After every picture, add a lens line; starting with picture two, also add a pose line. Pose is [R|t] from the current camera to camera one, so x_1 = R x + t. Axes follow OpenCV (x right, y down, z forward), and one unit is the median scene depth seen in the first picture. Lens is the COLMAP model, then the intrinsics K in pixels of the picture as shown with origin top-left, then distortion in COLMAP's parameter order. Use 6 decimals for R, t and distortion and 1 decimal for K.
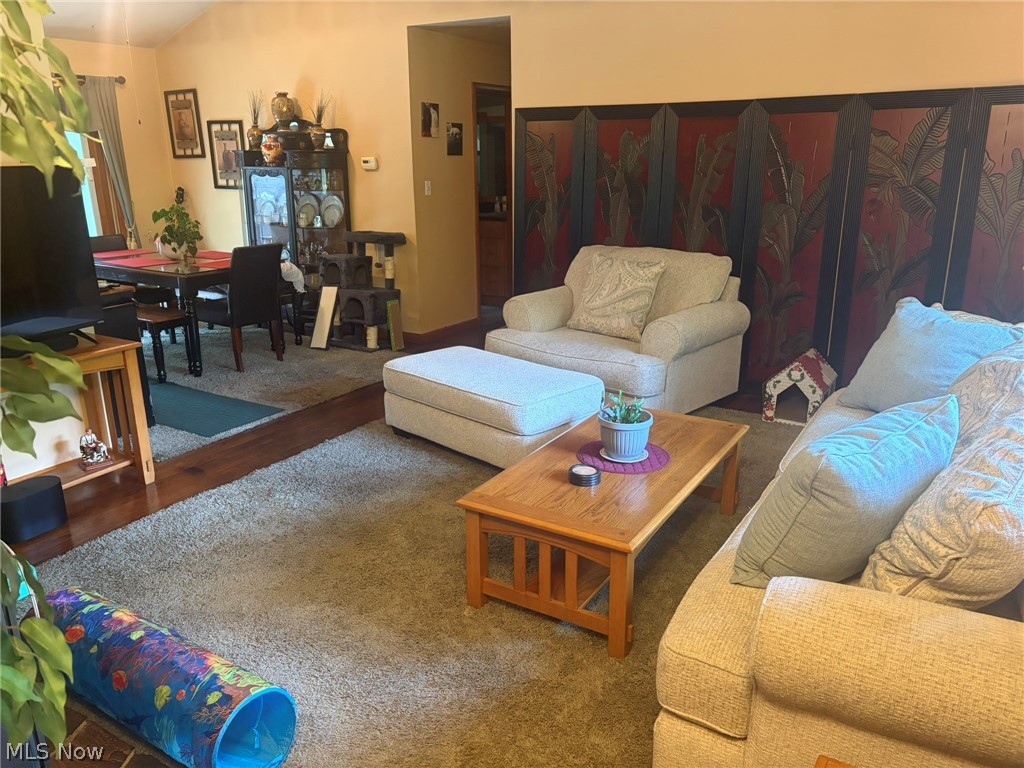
lens RADIAL K [[789.9, 0, 512.0], [0, 789.9, 384.0], [0, 0, 1]] dist [0.037806, -0.002695]
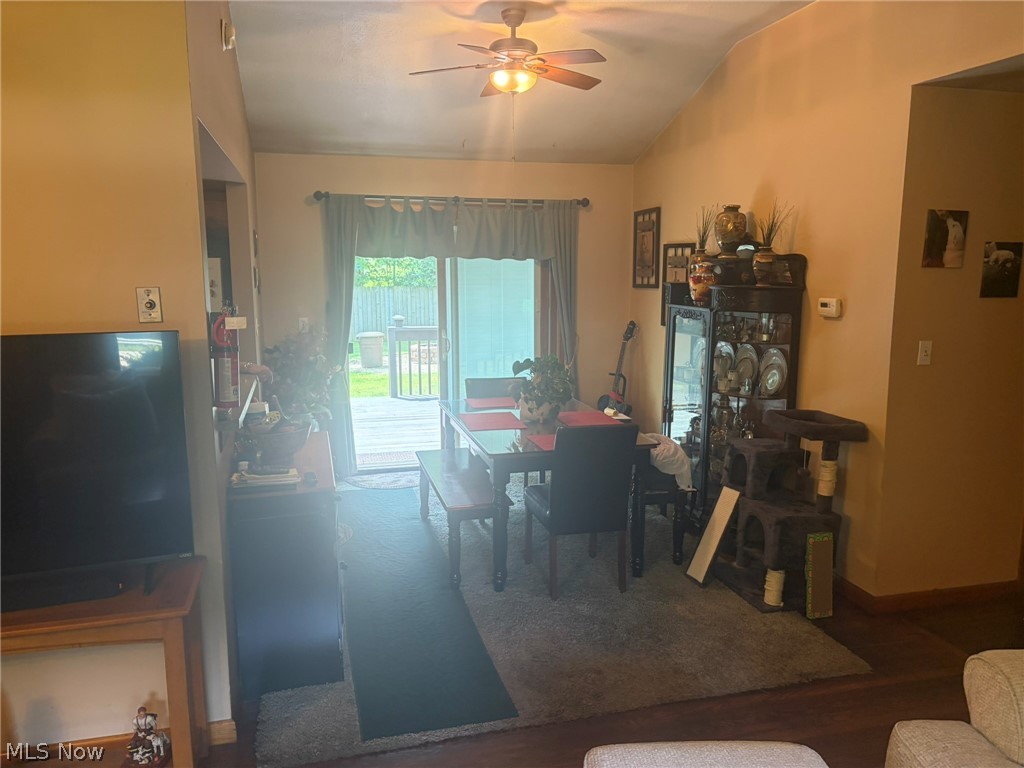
lens RADIAL K [[778.0, 0, 510.7], [0, 778.0, 392.9], [0, 0, 1]] dist [0.041584, -0.048659]
pose [[0.728983, 0.117296, -0.674408, 0.060517], [-0.196361, 0.979637, -0.041868, -0.133206], [0.655764, 0.162948, 0.737171, 0.380068]]
